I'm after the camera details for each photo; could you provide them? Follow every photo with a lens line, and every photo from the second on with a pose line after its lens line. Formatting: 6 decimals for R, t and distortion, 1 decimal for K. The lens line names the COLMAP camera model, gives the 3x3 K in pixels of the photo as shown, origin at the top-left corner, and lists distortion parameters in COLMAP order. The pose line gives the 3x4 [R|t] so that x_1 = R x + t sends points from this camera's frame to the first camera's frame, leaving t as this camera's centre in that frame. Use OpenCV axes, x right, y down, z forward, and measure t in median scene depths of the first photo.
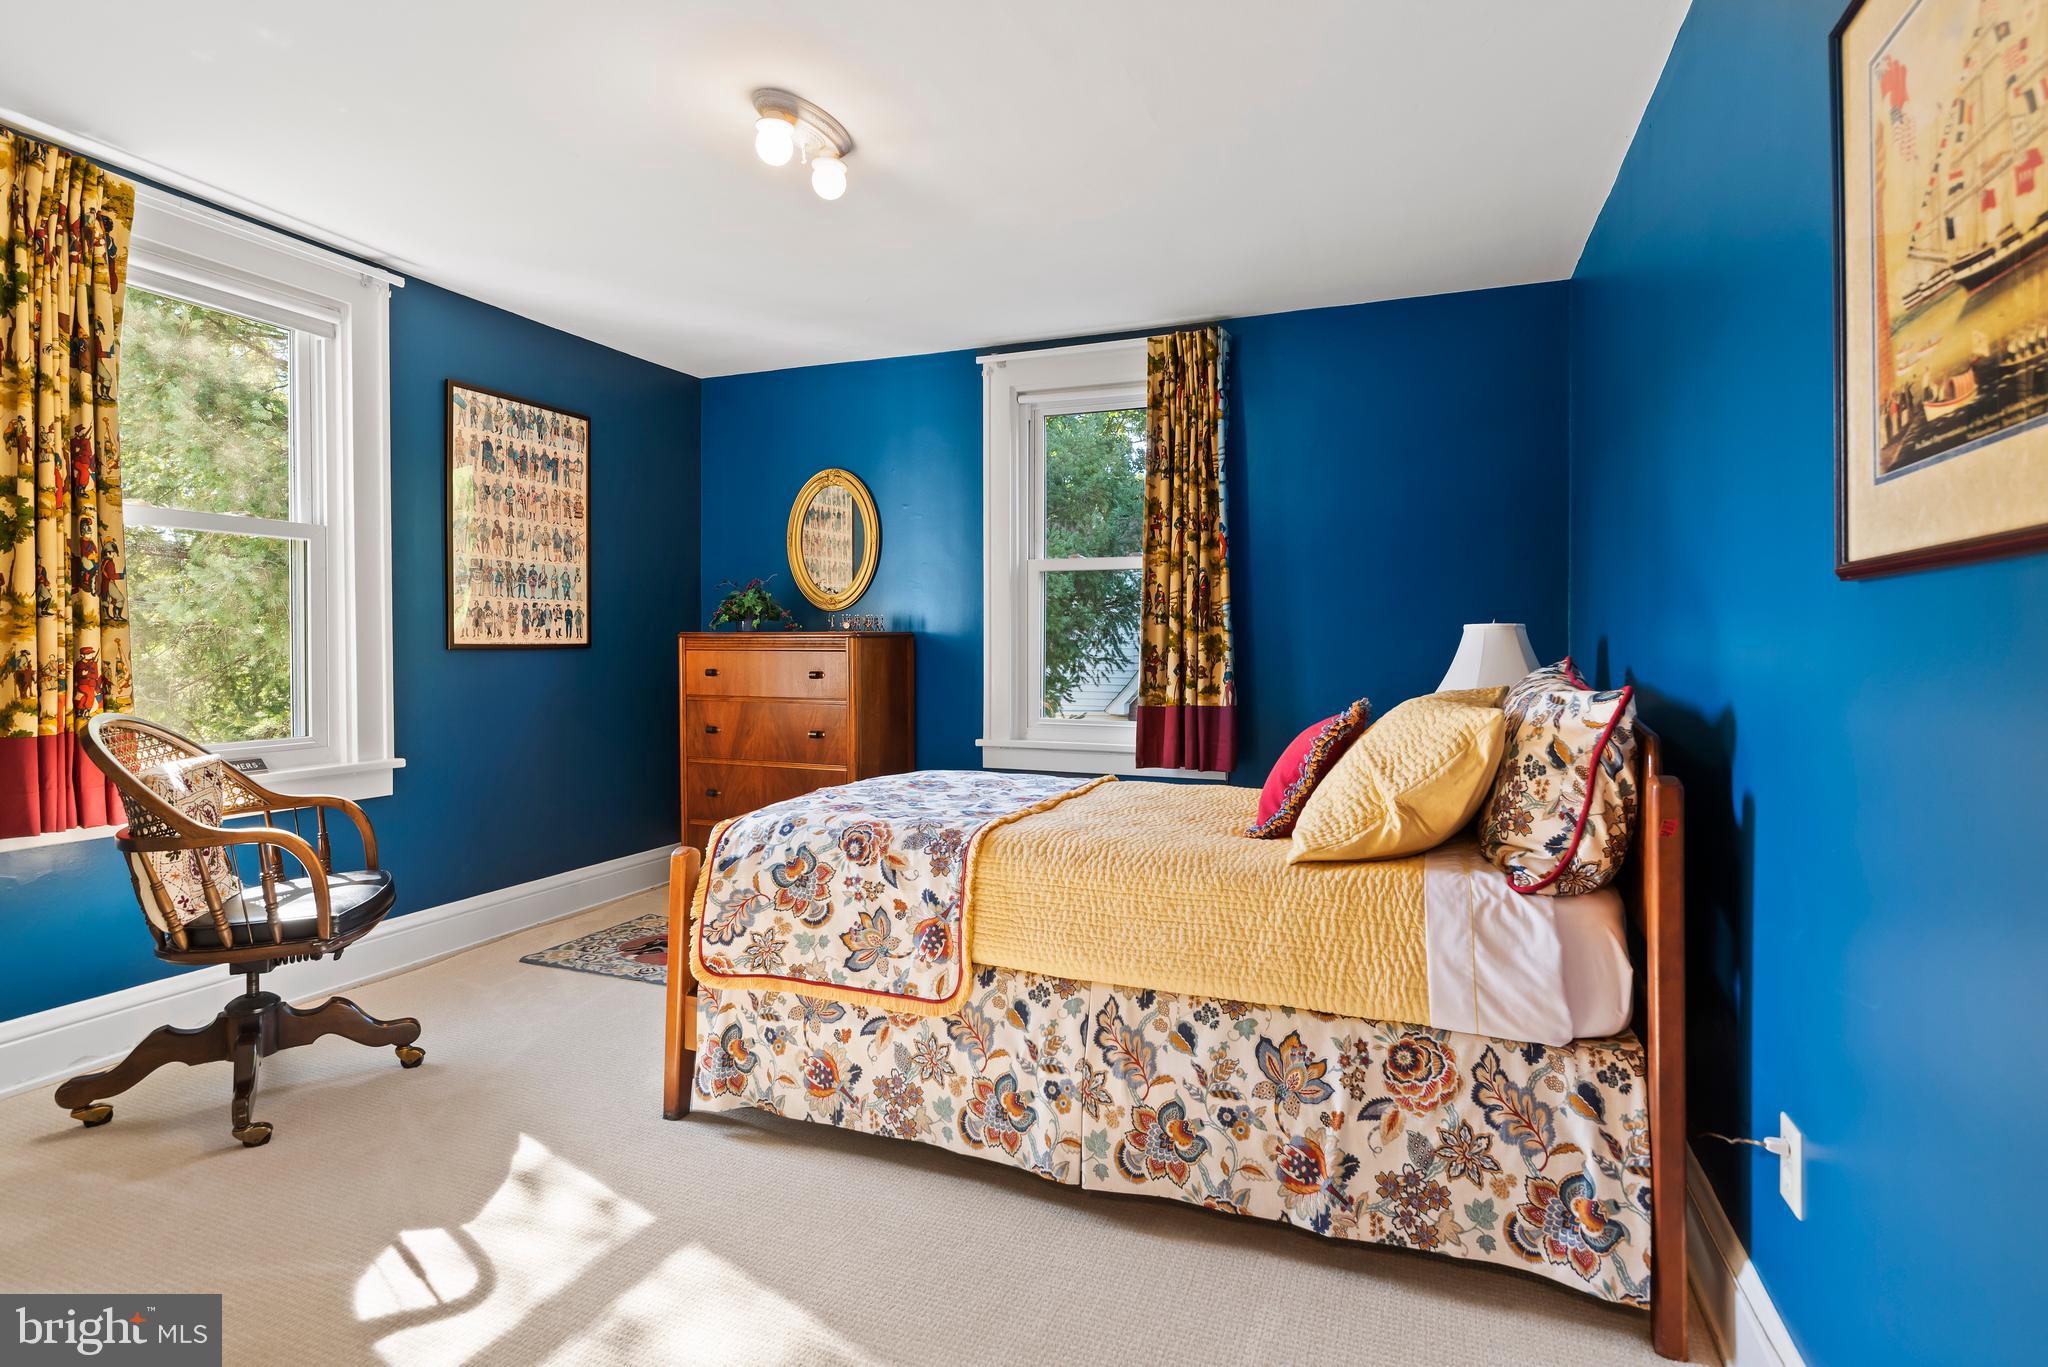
lens RADIAL K [[1002.1, 0, 1050.4], [0, 1002.1, 663.0], [0, 0, 1]] dist [0.002020, 0.000041]
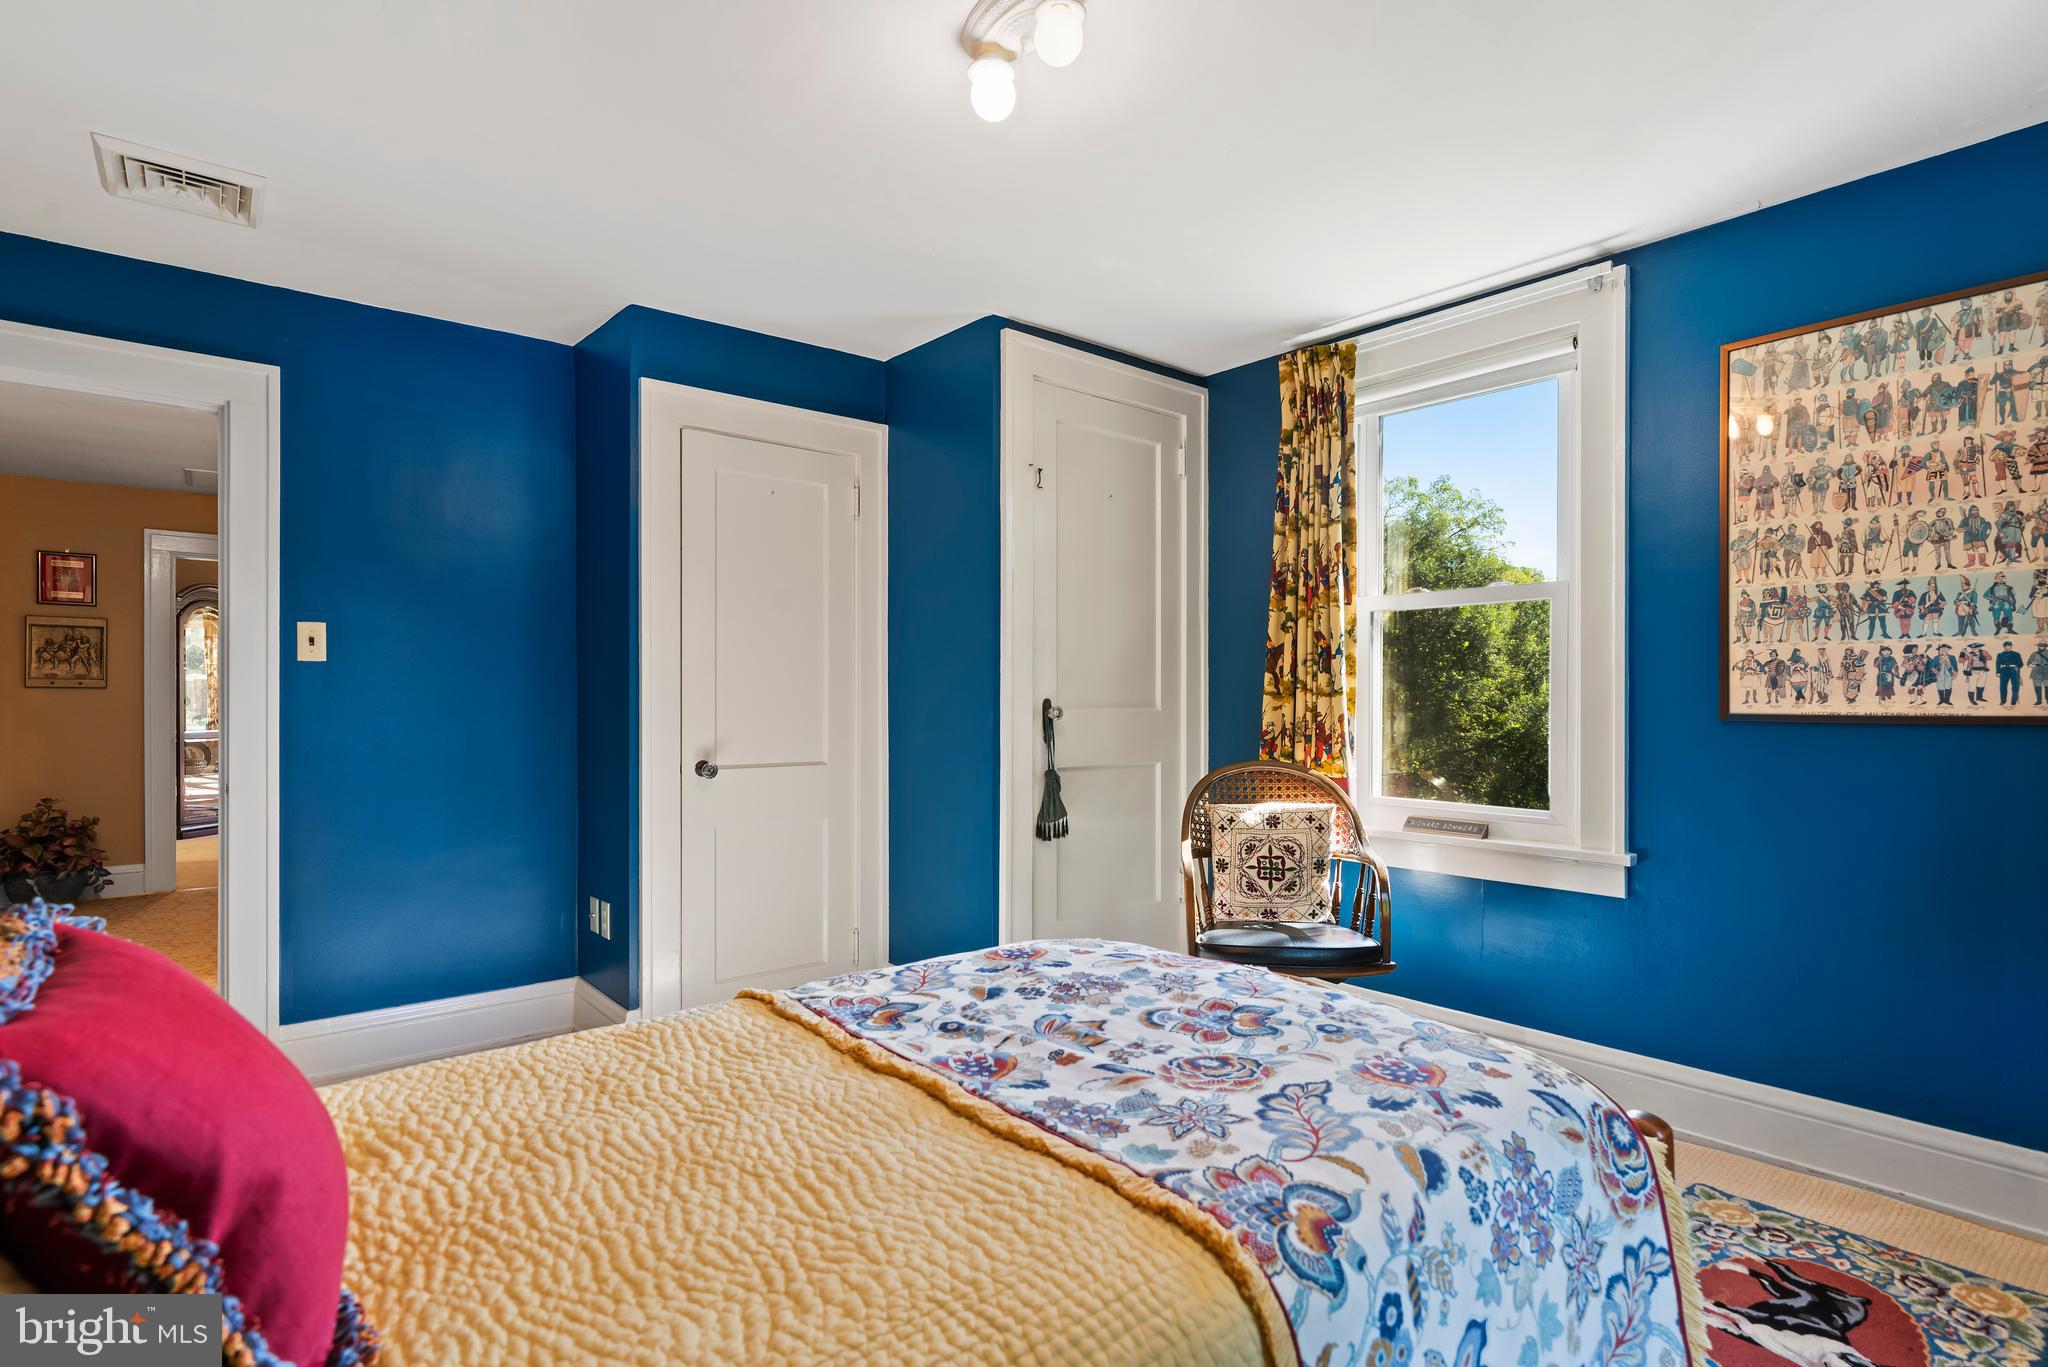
lens RADIAL K [[1002.1, 0, 1050.4], [0, 1002.1, 663.0], [0, 0, 1]] dist [0.002020, 0.000041]
pose [[-0.467133, -0.006718, -0.884161, 0.246191], [-0.000807, 0.999974, -0.007172, -0.046425], [0.884187, -0.002637, -0.467126, 0.857927]]
